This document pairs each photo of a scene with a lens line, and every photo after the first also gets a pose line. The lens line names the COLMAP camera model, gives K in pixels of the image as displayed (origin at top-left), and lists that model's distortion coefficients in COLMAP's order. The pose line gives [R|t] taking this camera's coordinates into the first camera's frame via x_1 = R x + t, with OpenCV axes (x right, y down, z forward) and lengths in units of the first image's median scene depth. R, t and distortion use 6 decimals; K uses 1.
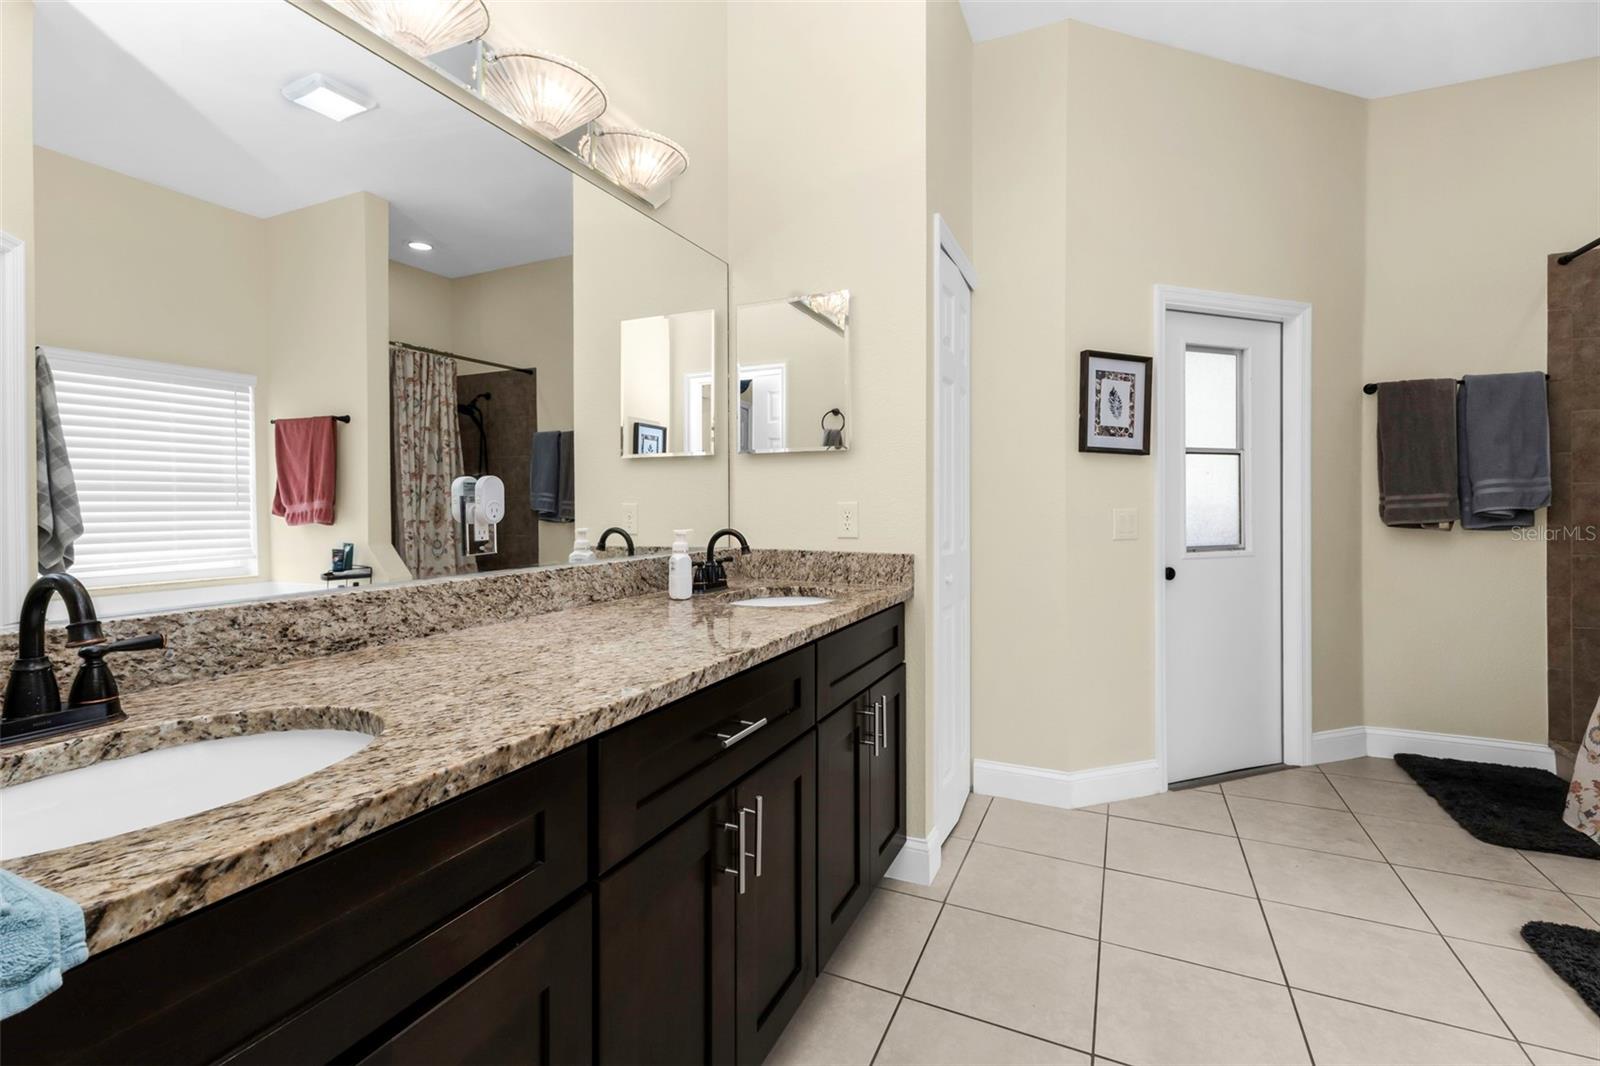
lens RADIAL K [[684.9, 0, 803.4], [0, 684.9, 507.1], [0, 0, 1]] dist [0.000576, -0.000273]
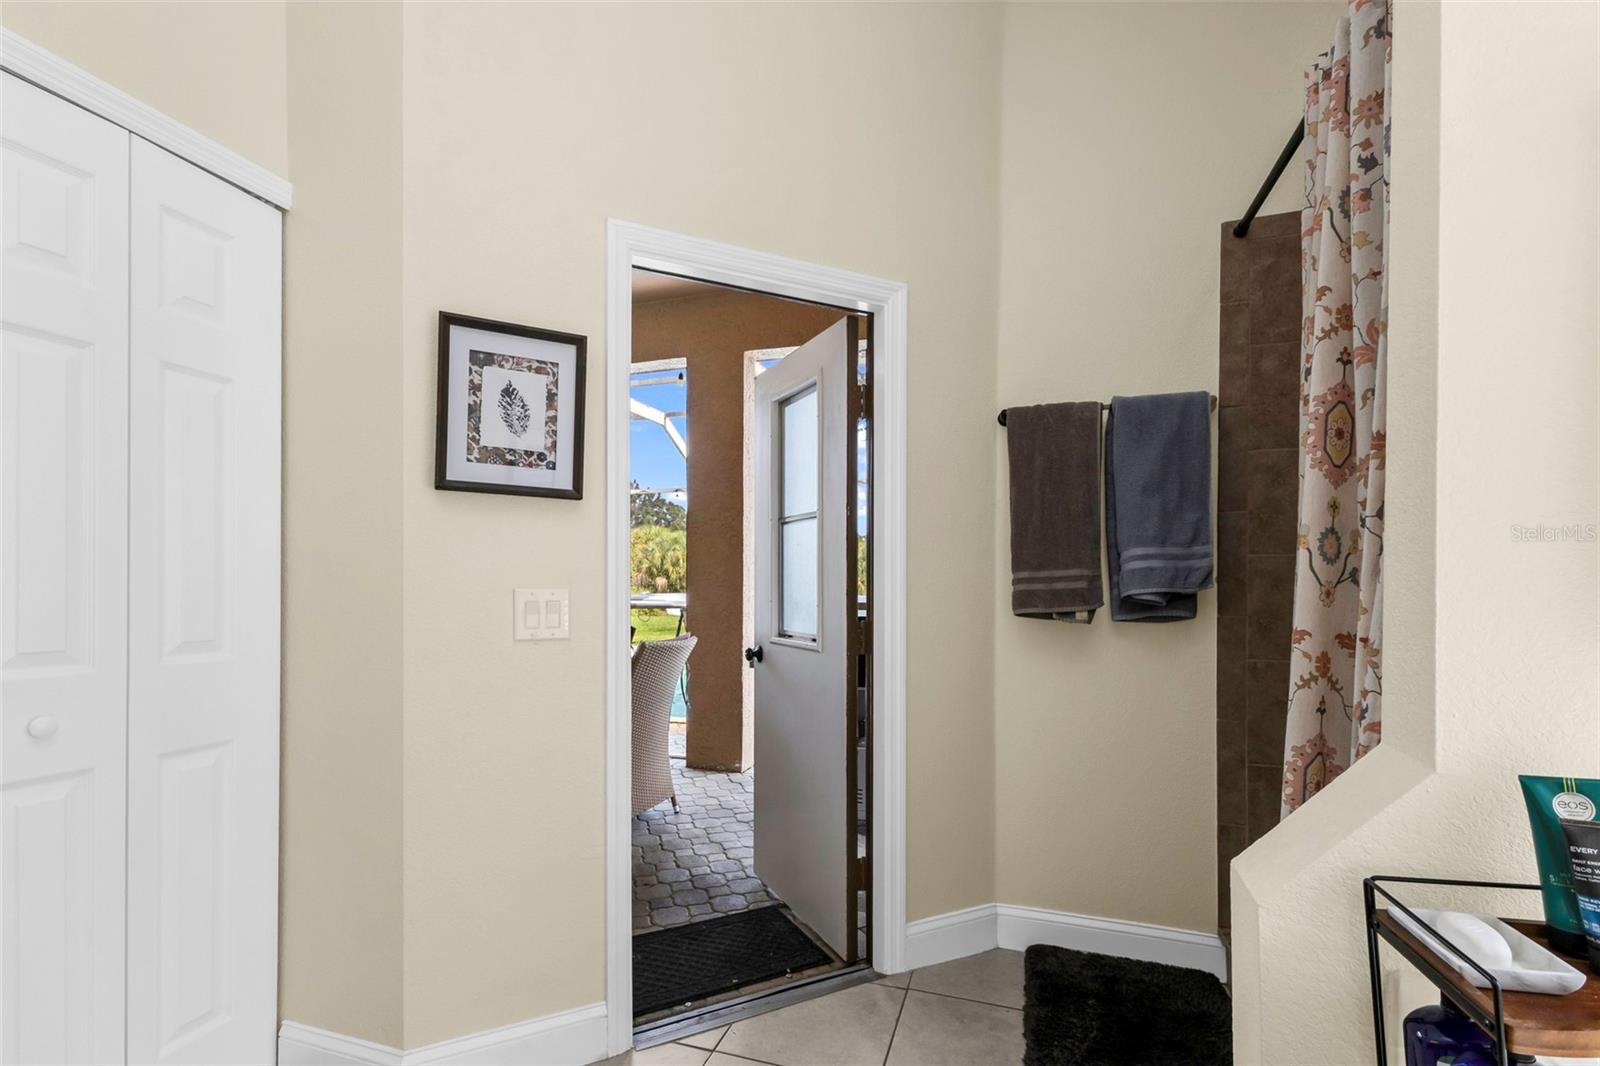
lens RADIAL K [[712.1, 0, 781.2], [0, 712.1, 583.5], [0, 0, 1]] dist [0.015296, 0.000059]
pose [[0.993106, 0.006628, 0.117029, 0.605483], [-0.006632, 0.999978, -0.000357, -0.003248], [-0.117029, -0.000422, 0.993128, 0.358594]]
